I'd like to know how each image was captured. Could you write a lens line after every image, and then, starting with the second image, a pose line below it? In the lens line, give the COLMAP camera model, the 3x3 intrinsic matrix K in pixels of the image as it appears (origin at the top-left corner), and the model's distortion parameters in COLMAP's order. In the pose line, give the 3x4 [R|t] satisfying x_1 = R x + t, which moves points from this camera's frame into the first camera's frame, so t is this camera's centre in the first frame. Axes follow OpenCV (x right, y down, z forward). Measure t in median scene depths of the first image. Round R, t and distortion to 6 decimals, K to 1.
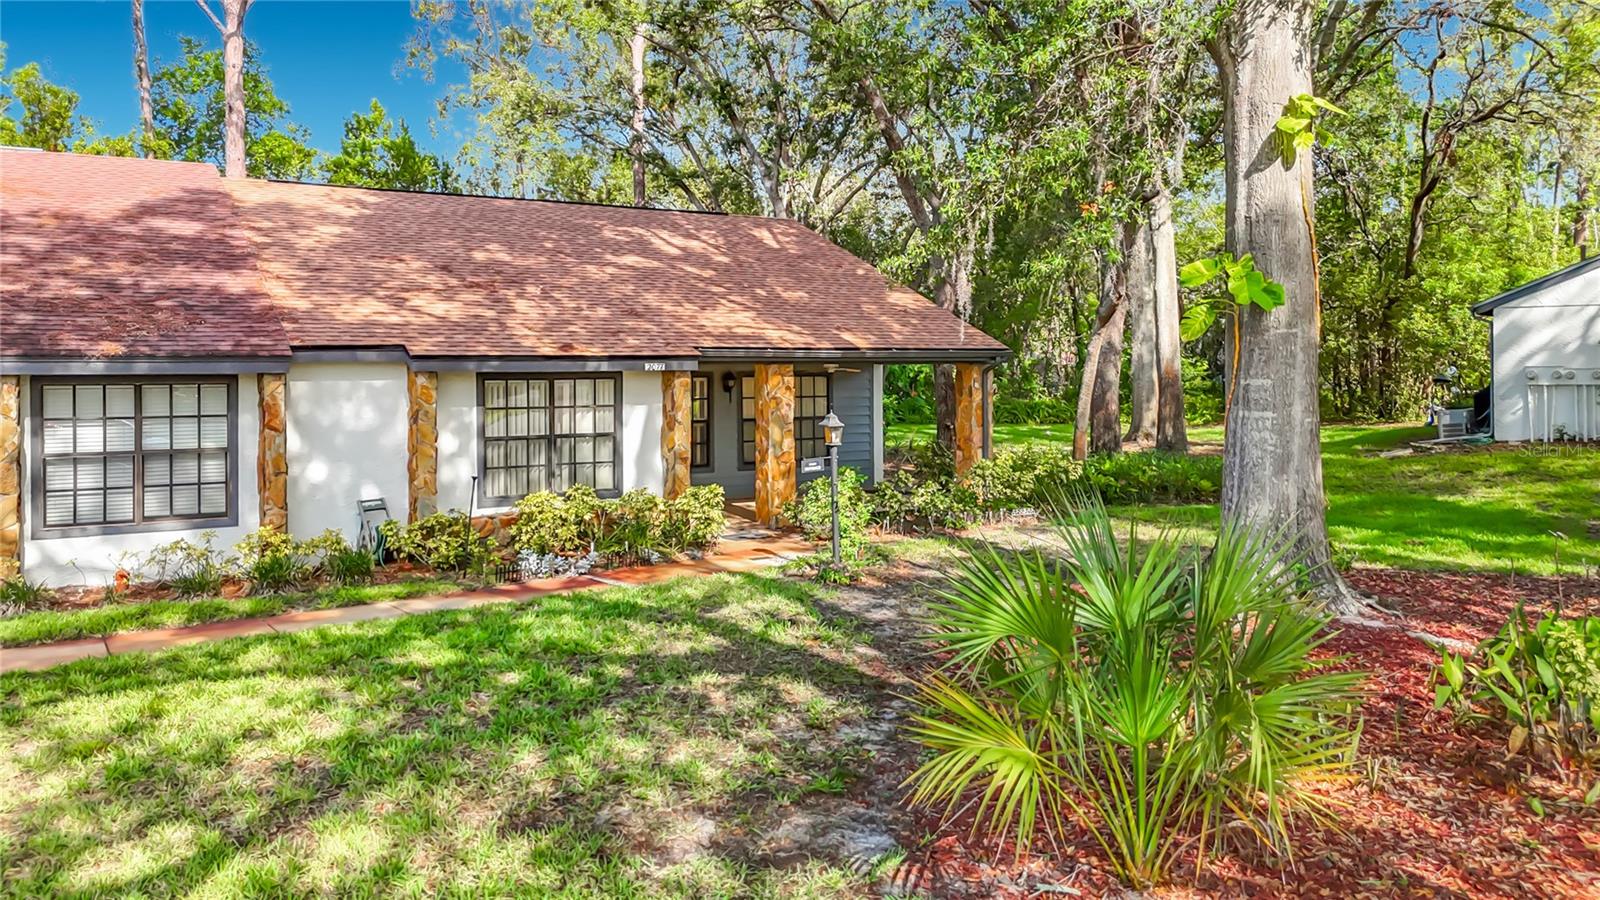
lens RADIAL K [[1182.9, 0, 800.0], [0, 1182.9, 450.0], [0, 0, 1]] dist [0.023943, -0.004791]
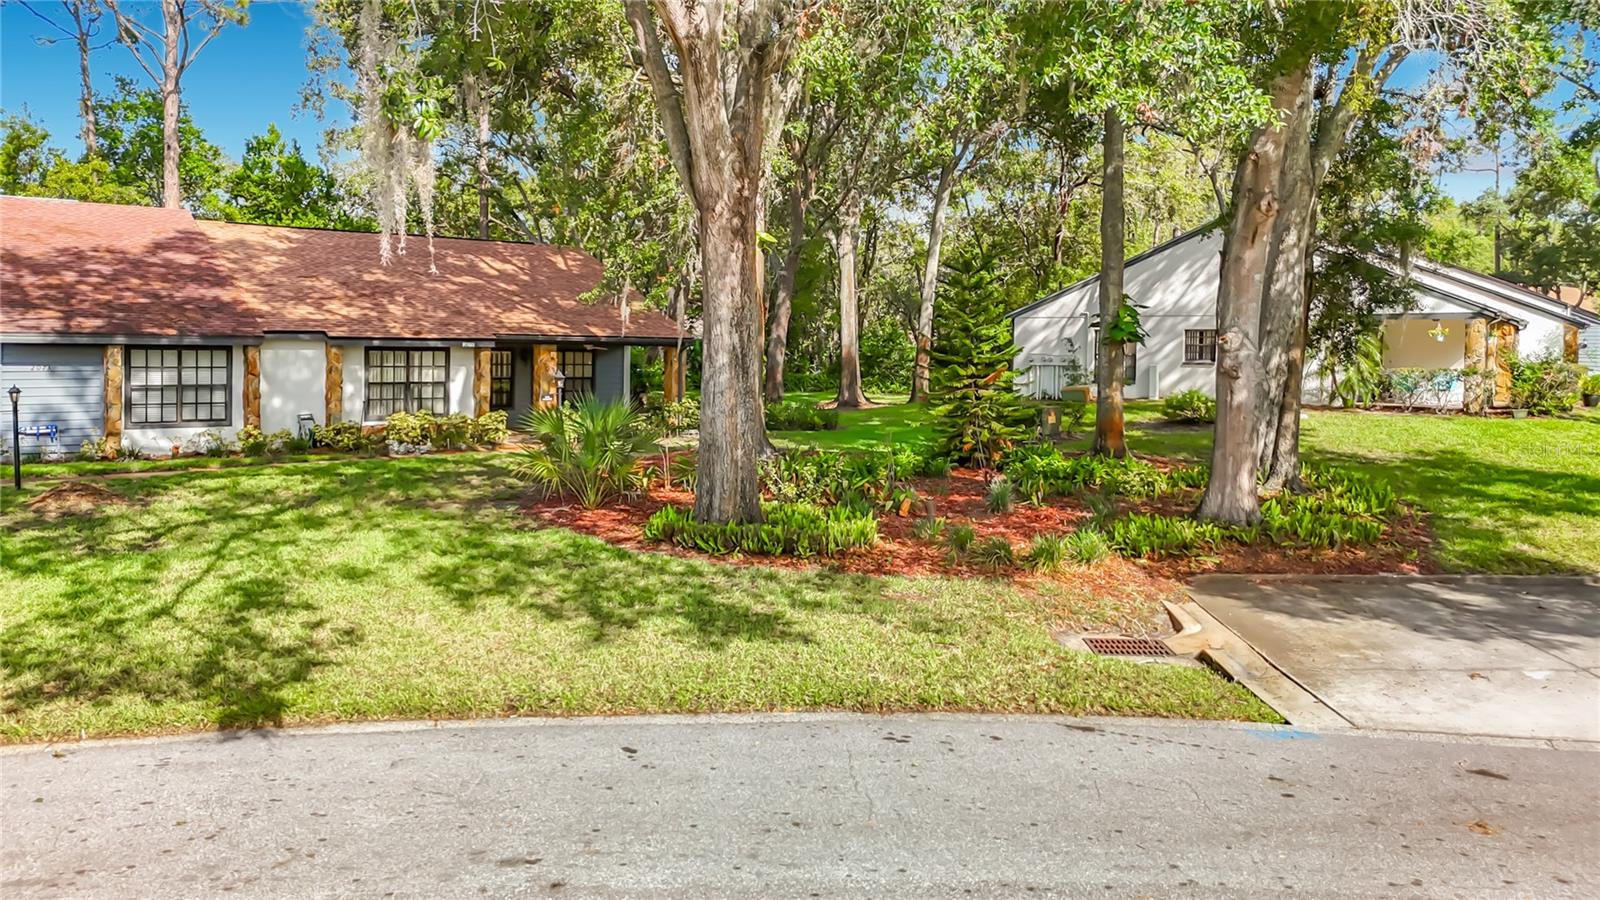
lens RADIAL K [[1187.5, 0, 828.8], [0, 1187.5, 383.6], [0, 0, 1]] dist [0.041166, 0.000557]
pose [[0.992275, 0.013566, 0.123315, 0.201459], [-0.009097, 0.999284, -0.036731, 0.050559], [-0.123725, 0.035326, 0.991688, -0.879416]]
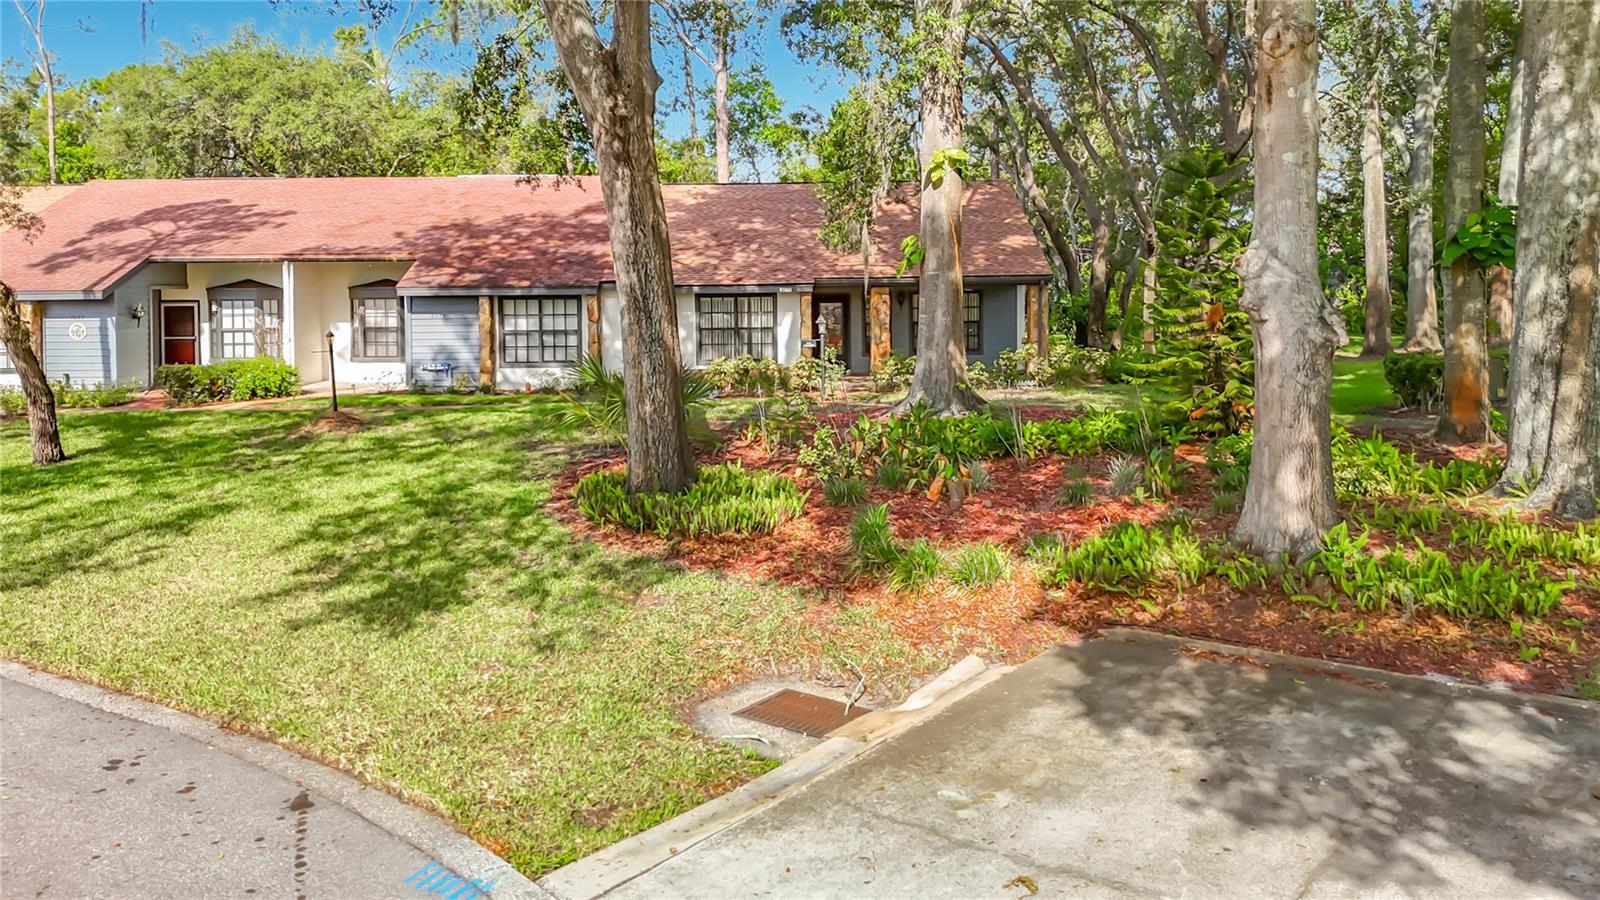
lens RADIAL K [[1215.4, 0, 794.9], [0, 1215.4, 328.4], [0, 0, 1]] dist [0.112237, -0.105964]
pose [[0.864275, 0.012570, -0.502863, 0.823442], [-0.028224, 0.999325, -0.023529, 0.031383], [0.502228, 0.034528, 0.864046, -0.590497]]
